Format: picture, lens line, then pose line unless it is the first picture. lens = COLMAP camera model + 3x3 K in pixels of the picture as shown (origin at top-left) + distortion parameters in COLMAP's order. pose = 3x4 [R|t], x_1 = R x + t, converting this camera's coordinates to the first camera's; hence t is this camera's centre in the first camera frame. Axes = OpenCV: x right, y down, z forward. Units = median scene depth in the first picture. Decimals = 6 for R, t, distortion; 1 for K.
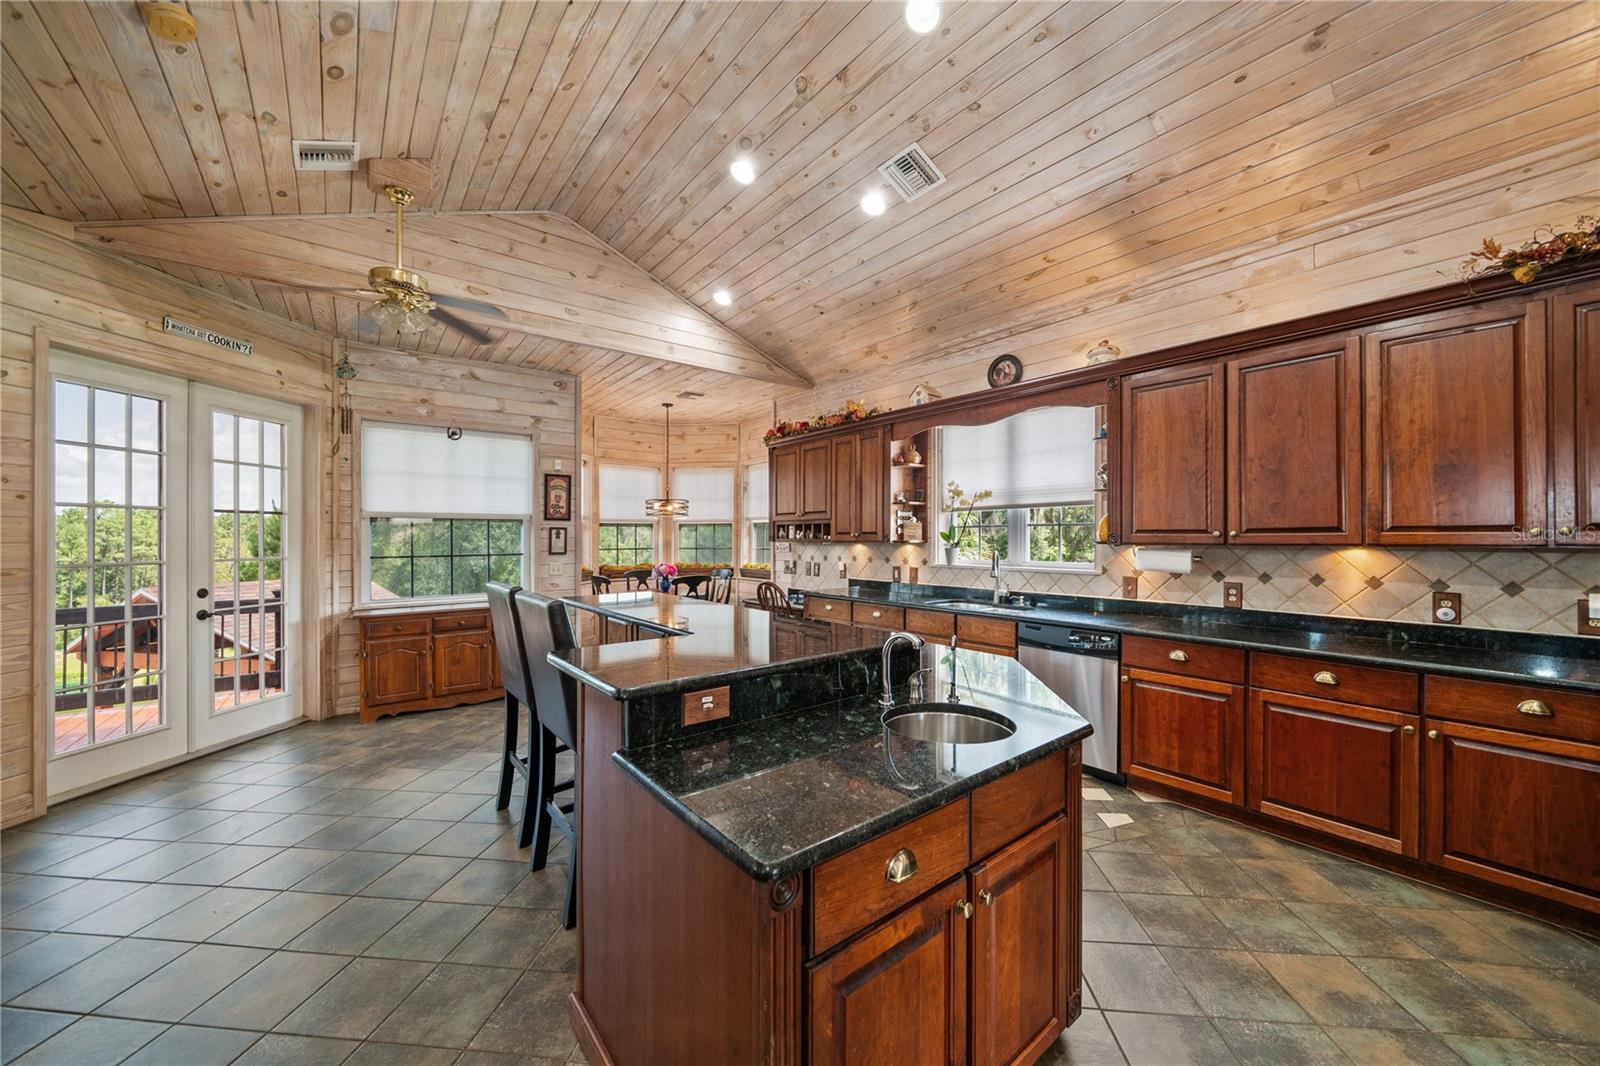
lens RADIAL K [[584.6, 0, 800.0], [0, 584.6, 533.0], [0, 0, 1]] dist [-0.001149, -0.000247]
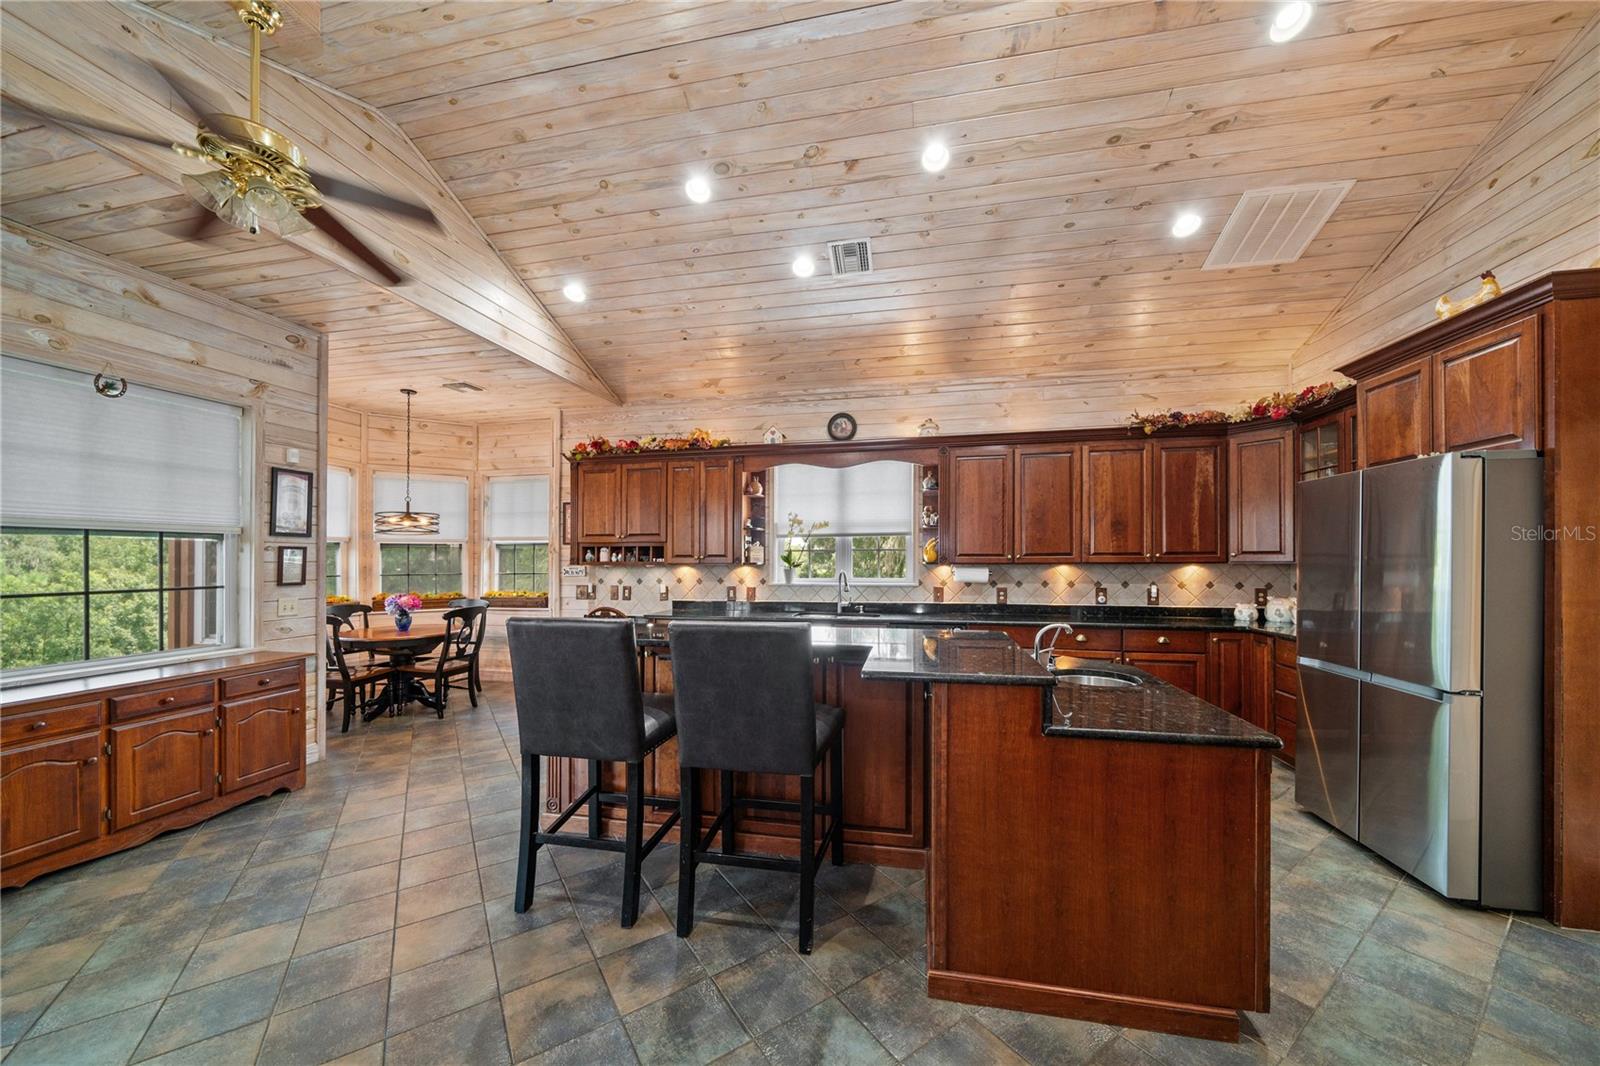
lens RADIAL K [[564.8, 0, 803.9], [0, 564.8, 557.9], [0, 0, 1]] dist [-0.001751, -0.000094]
pose [[0.768225, 0.000018, 0.640180, -0.427375], [-0.002070, 0.999995, 0.002456, 0.001054], [-0.640176, -0.003212, 0.768221, 0.112702]]
